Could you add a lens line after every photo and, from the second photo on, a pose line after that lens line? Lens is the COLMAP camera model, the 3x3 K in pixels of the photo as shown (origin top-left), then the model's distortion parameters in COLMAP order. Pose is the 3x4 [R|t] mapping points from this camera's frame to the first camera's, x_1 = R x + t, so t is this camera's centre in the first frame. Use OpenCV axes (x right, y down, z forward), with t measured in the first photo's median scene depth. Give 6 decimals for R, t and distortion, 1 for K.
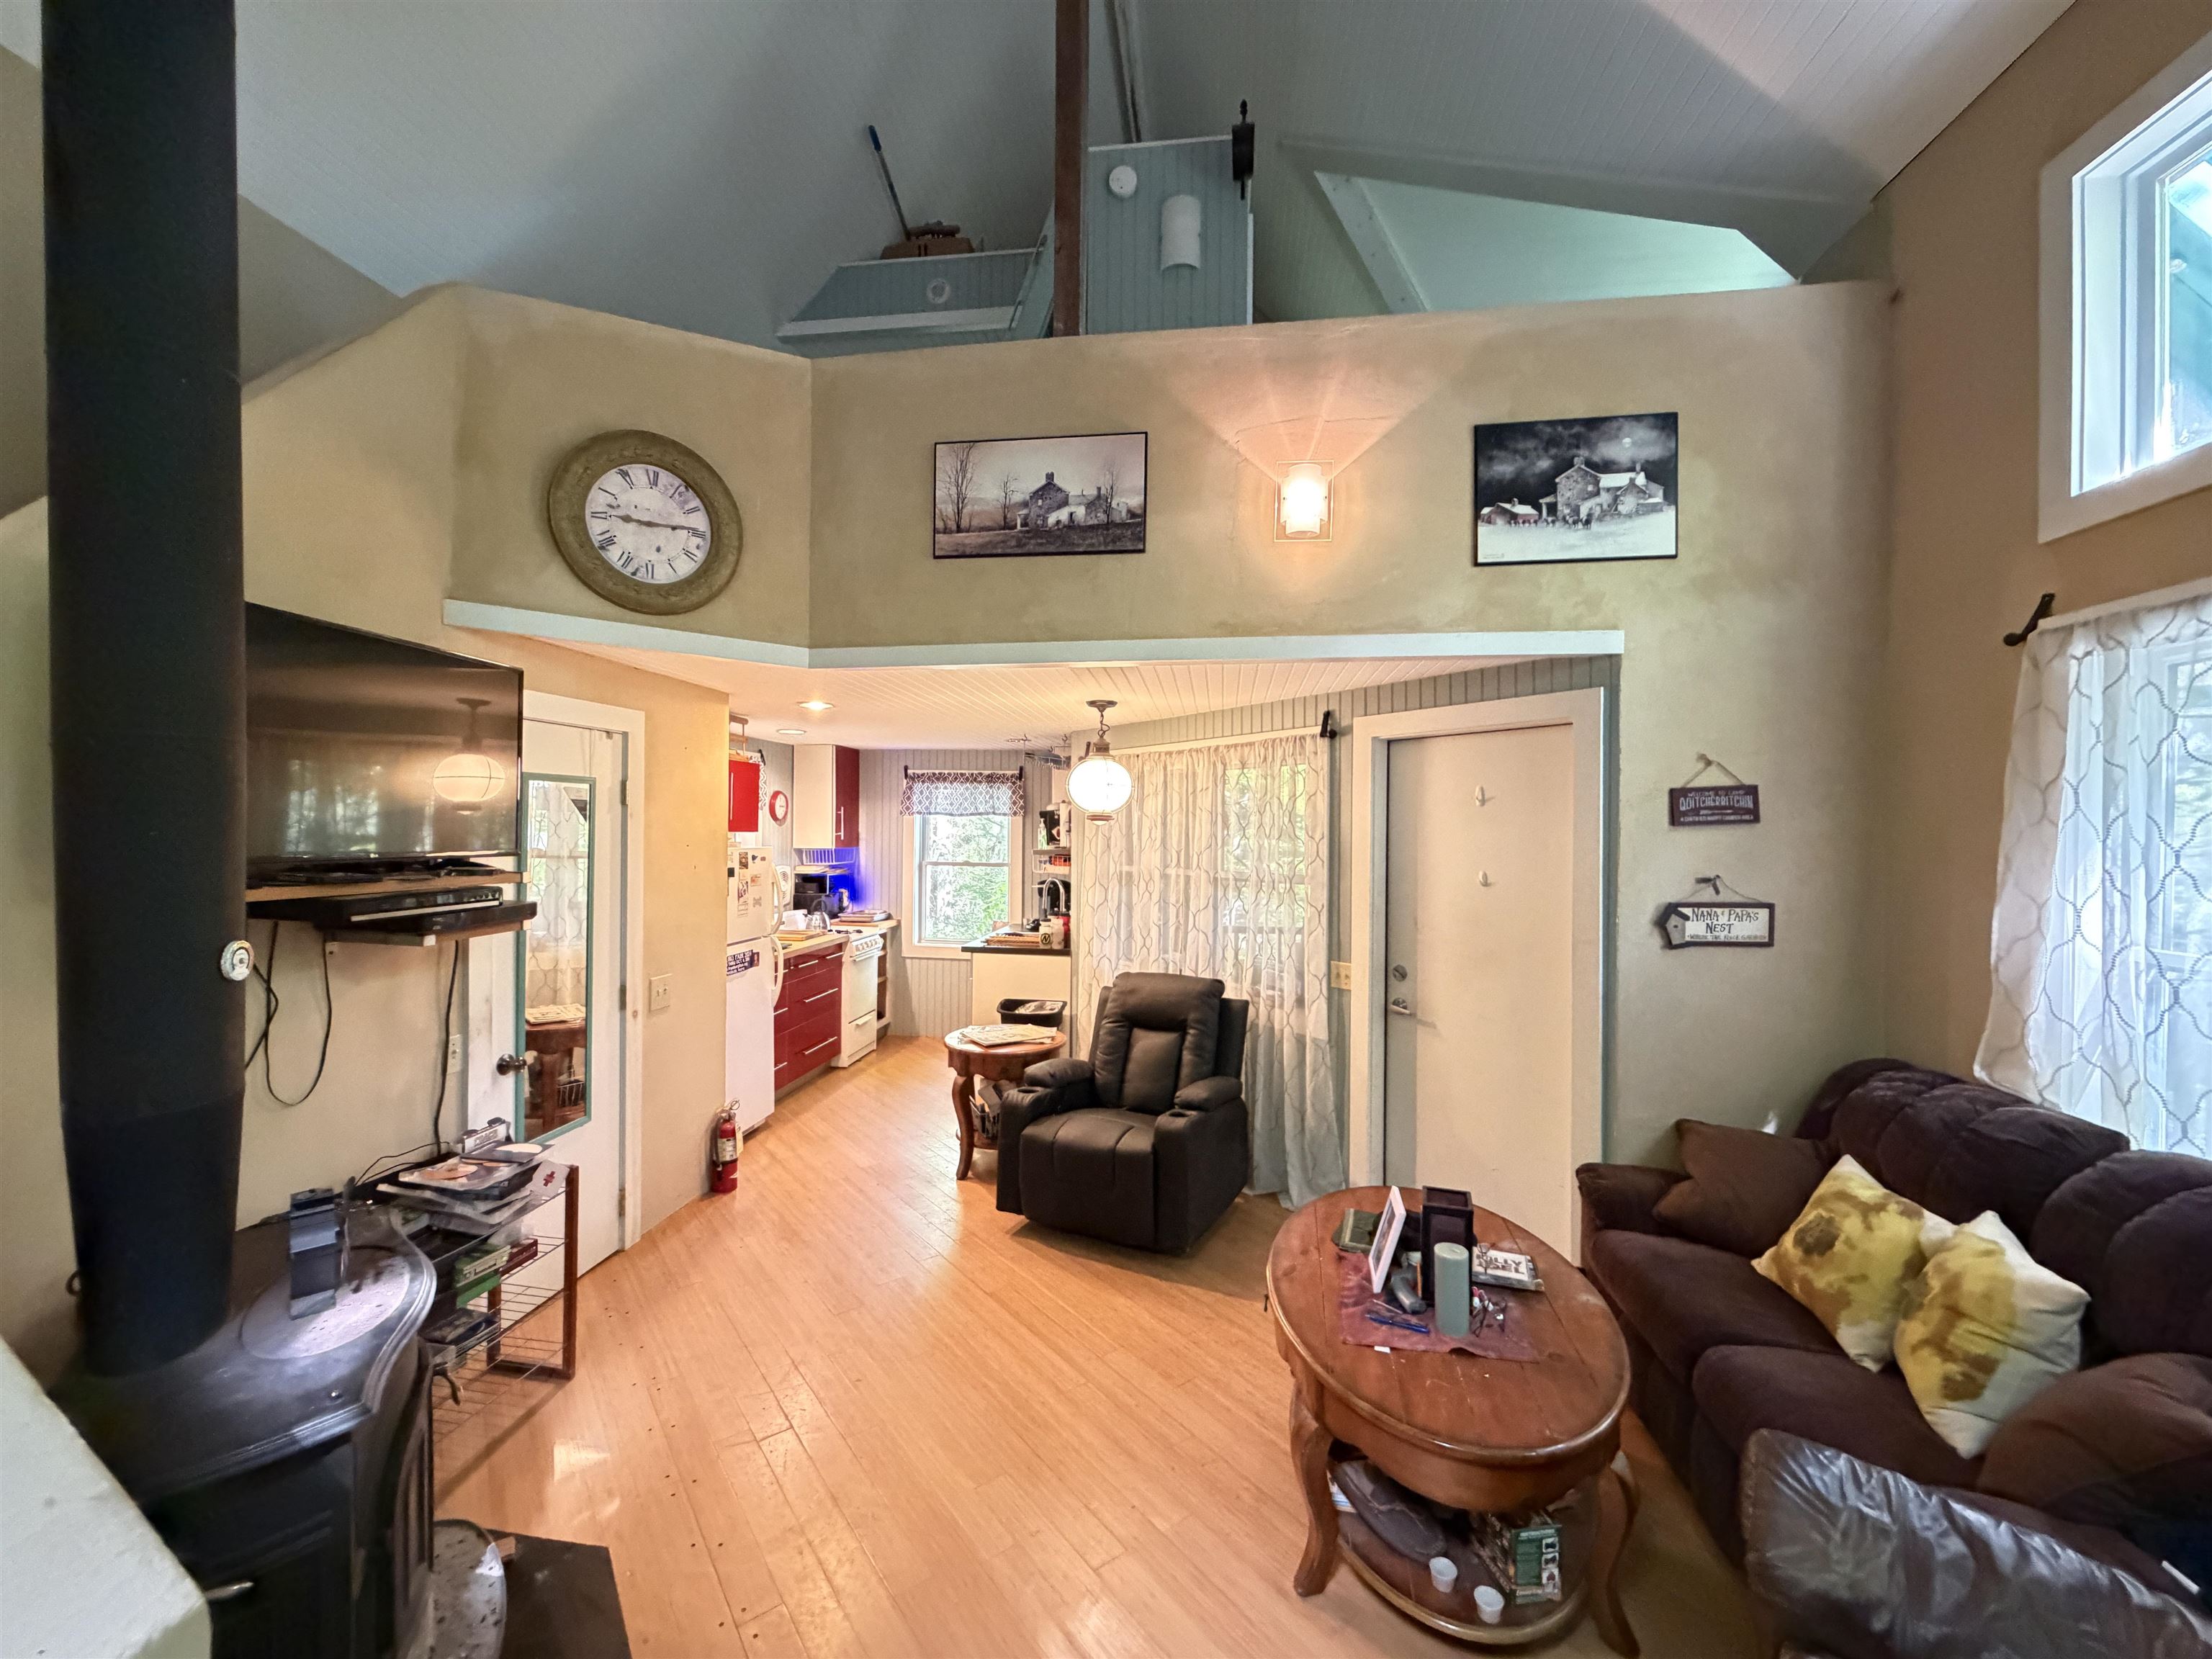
lens RADIAL K [[878.2, 0, 1104.3], [0, 878.2, 826.6], [0, 0, 1]] dist [0.003615, 0.000387]
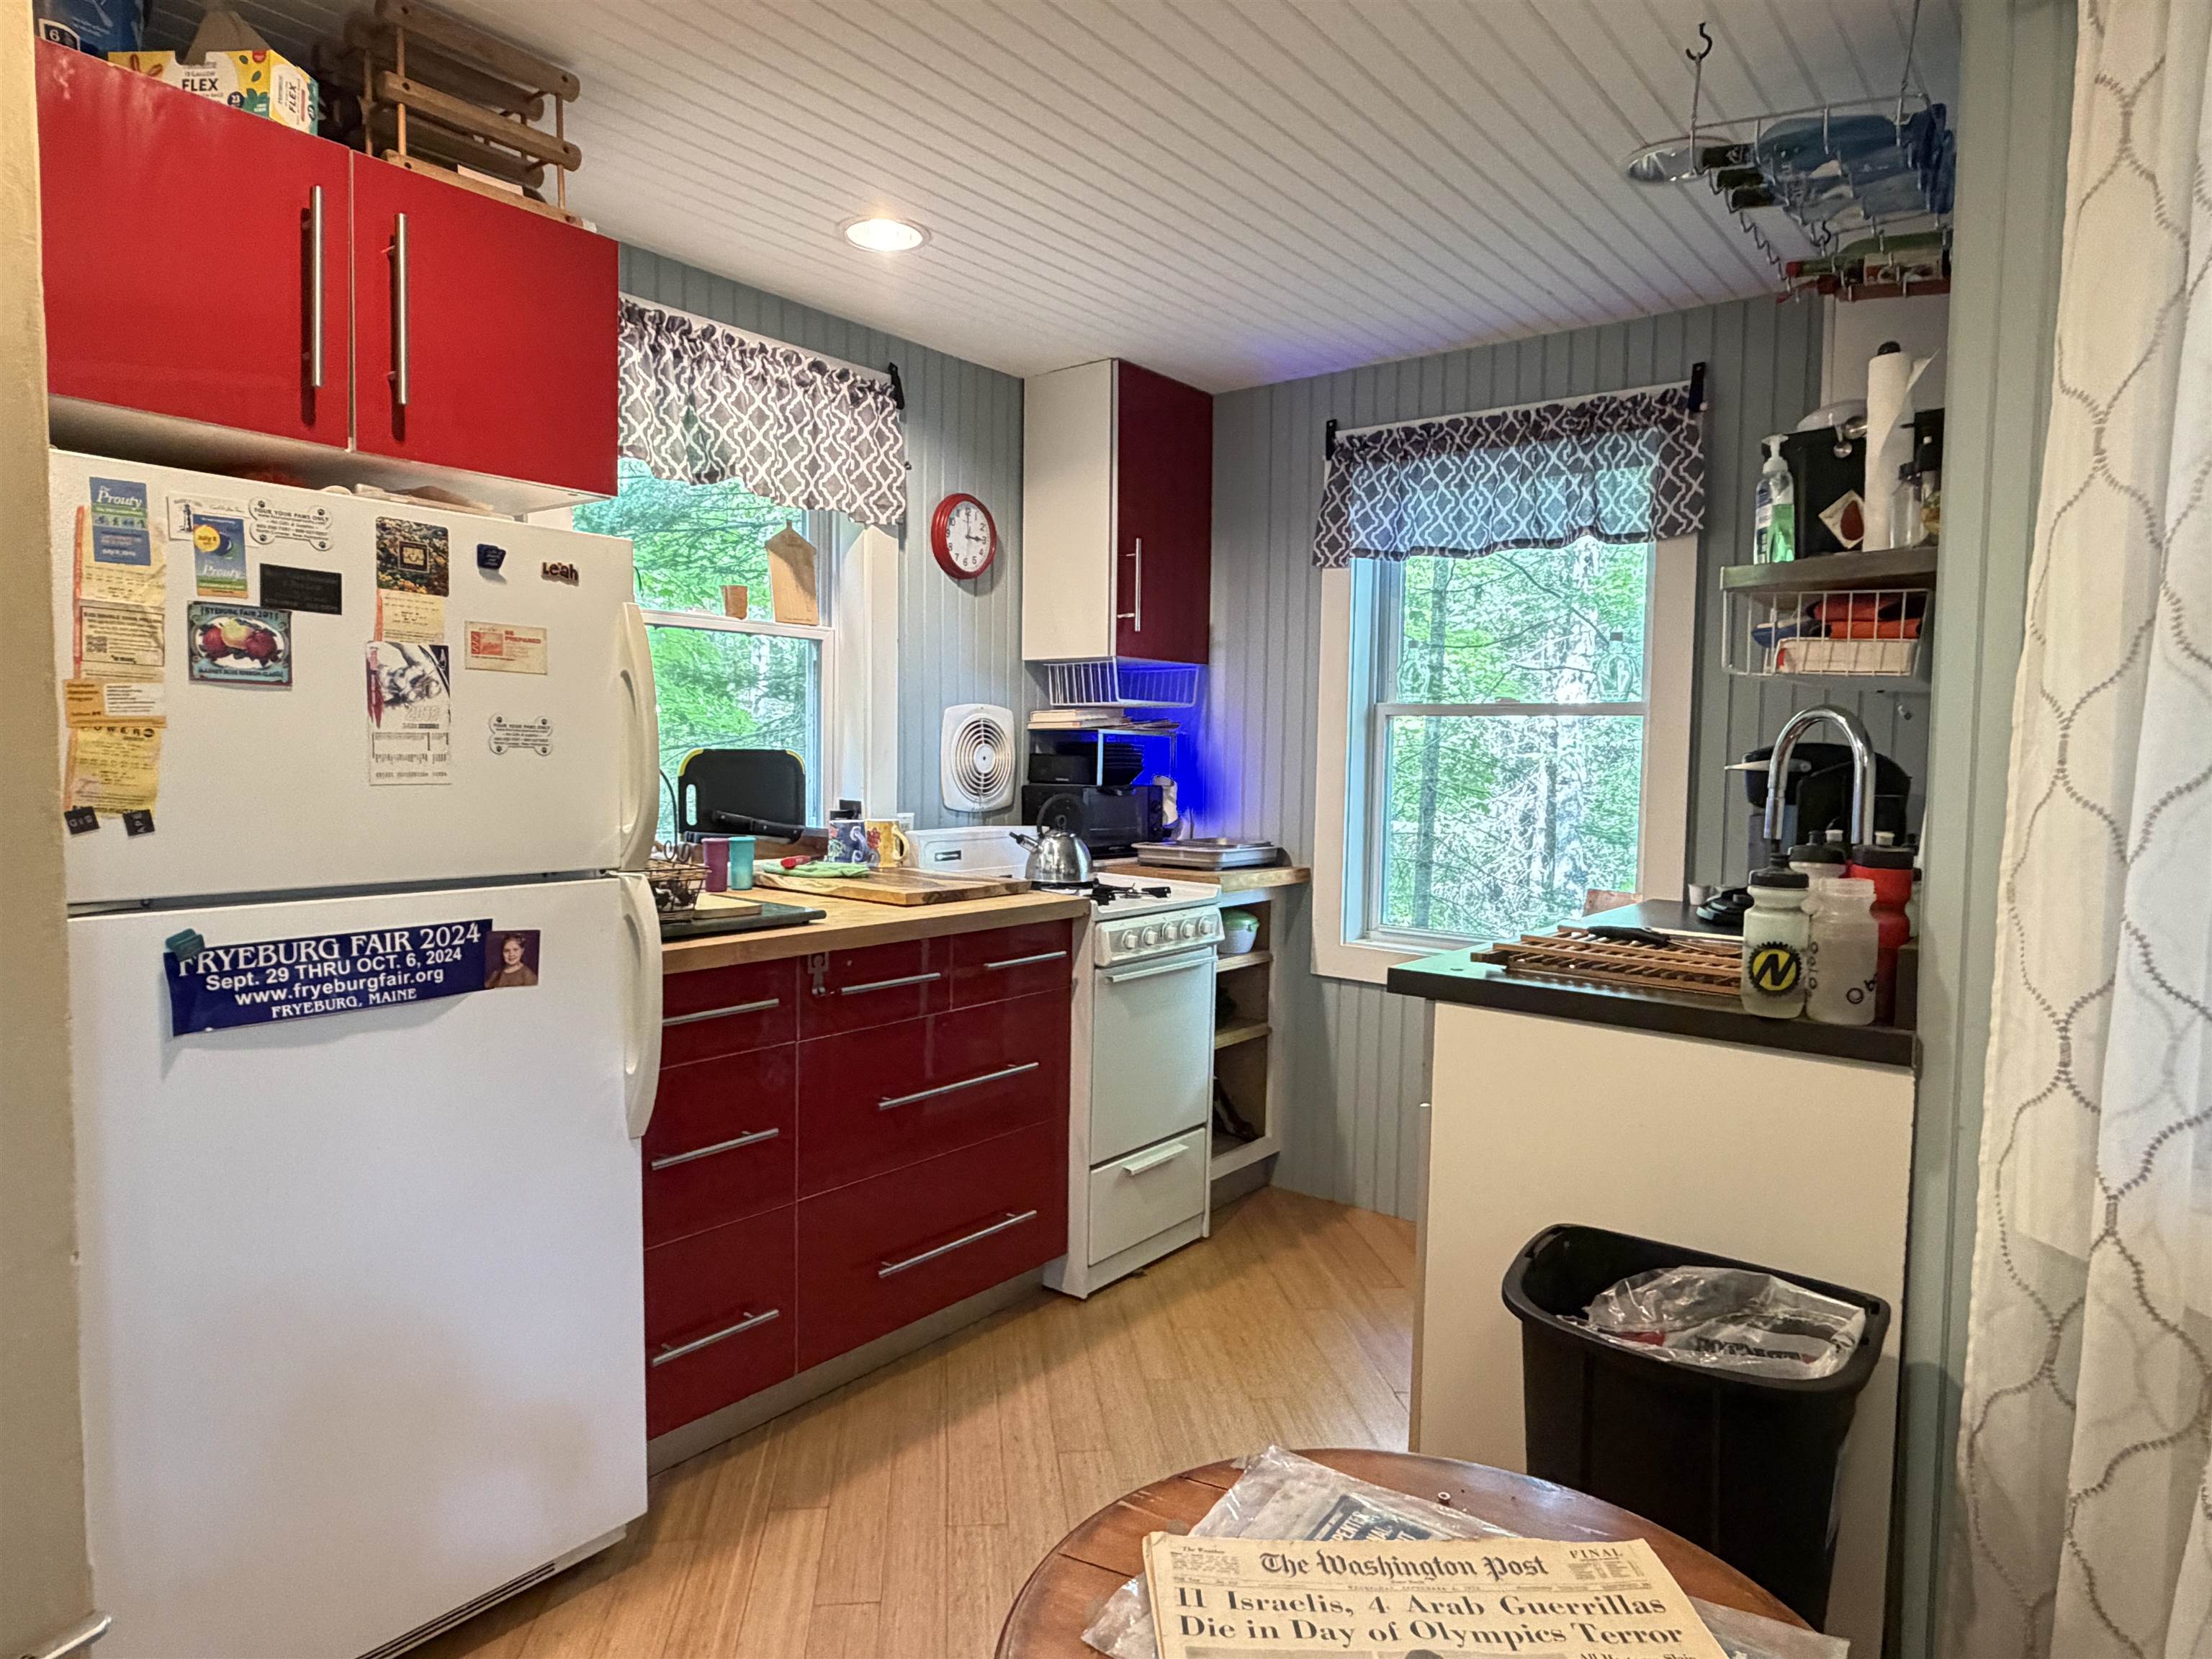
lens RADIAL K [[1337.8, 0, 1090.5], [0, 1337.8, 826.6], [0, 0, 1]] dist [0.008980, -0.001327]
pose [[0.858830, 0.035002, -0.511063, -0.039708], [-0.006307, 0.998310, 0.057775, 0.067338], [0.512221, -0.046396, 0.857599, 0.570381]]
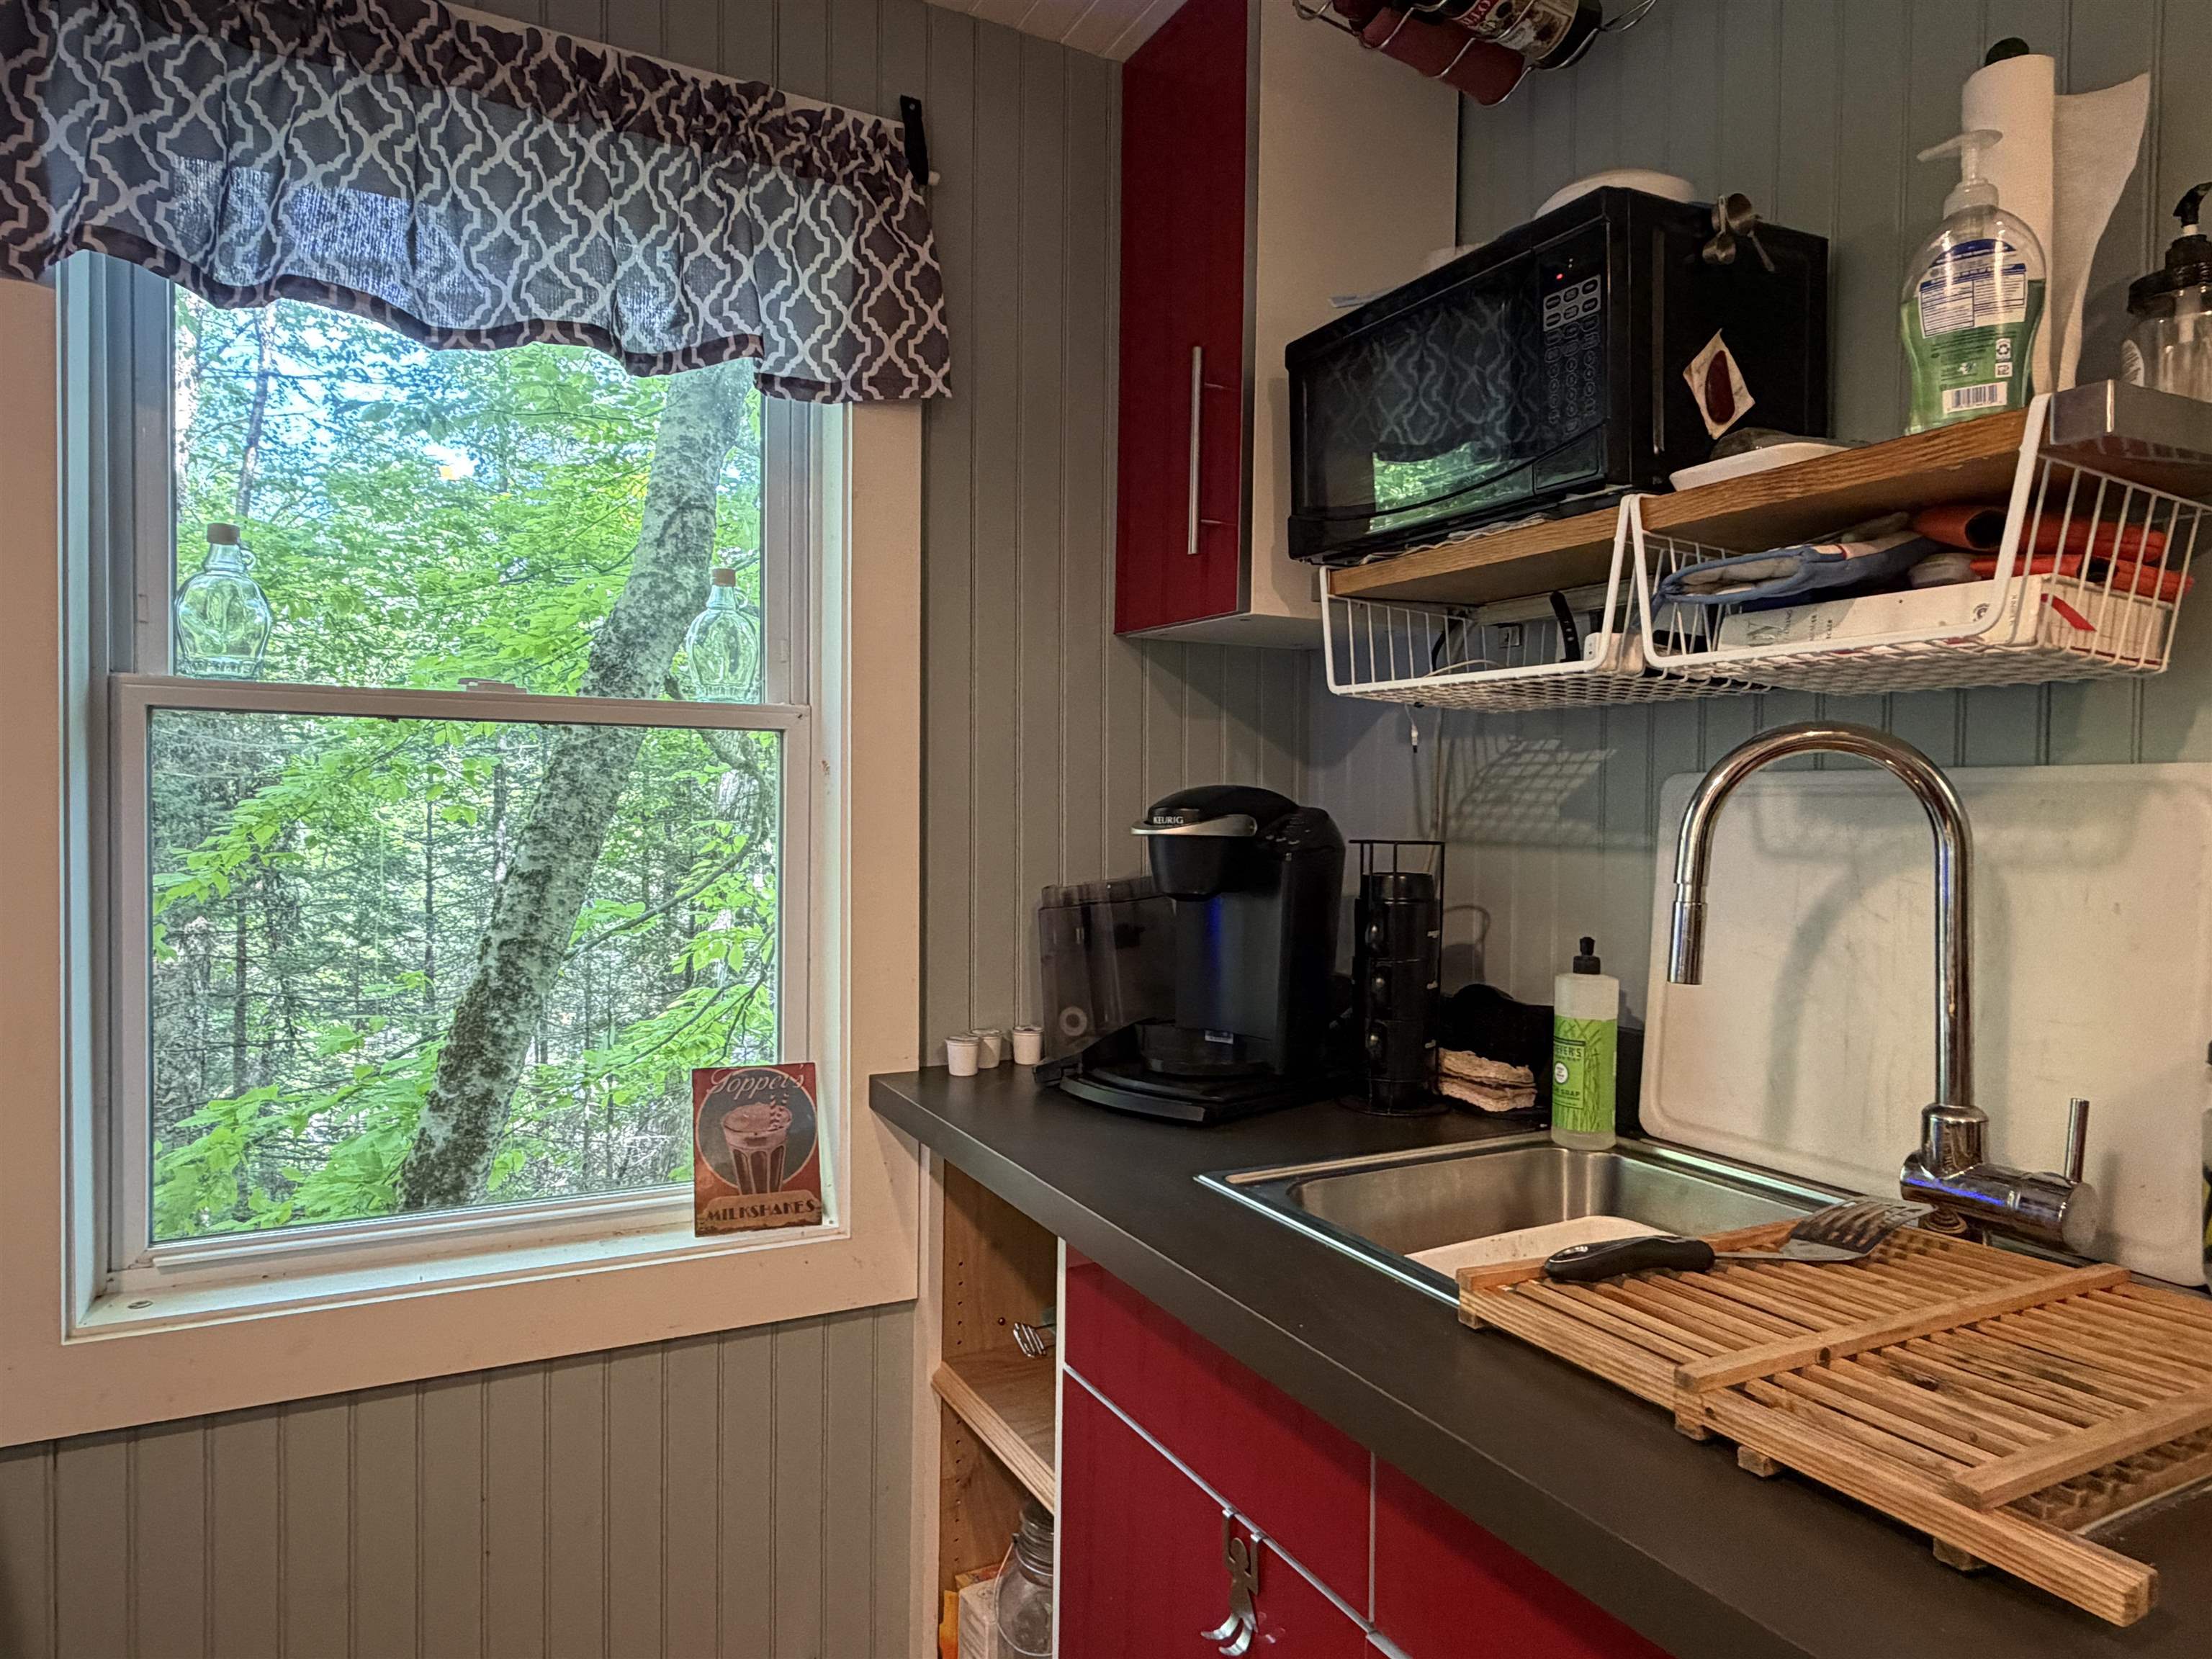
lens RADIAL K [[1337.8, 0, 1098.1], [0, 1337.8, 821.9], [0, 0, 1]] dist [0.008980, -0.001327]
pose [[0.814662, -0.008262, 0.579877, -0.236590], [-0.006738, 0.999696, 0.023710, 0.064959], [-0.579897, -0.023223, 0.814359, 0.871324]]
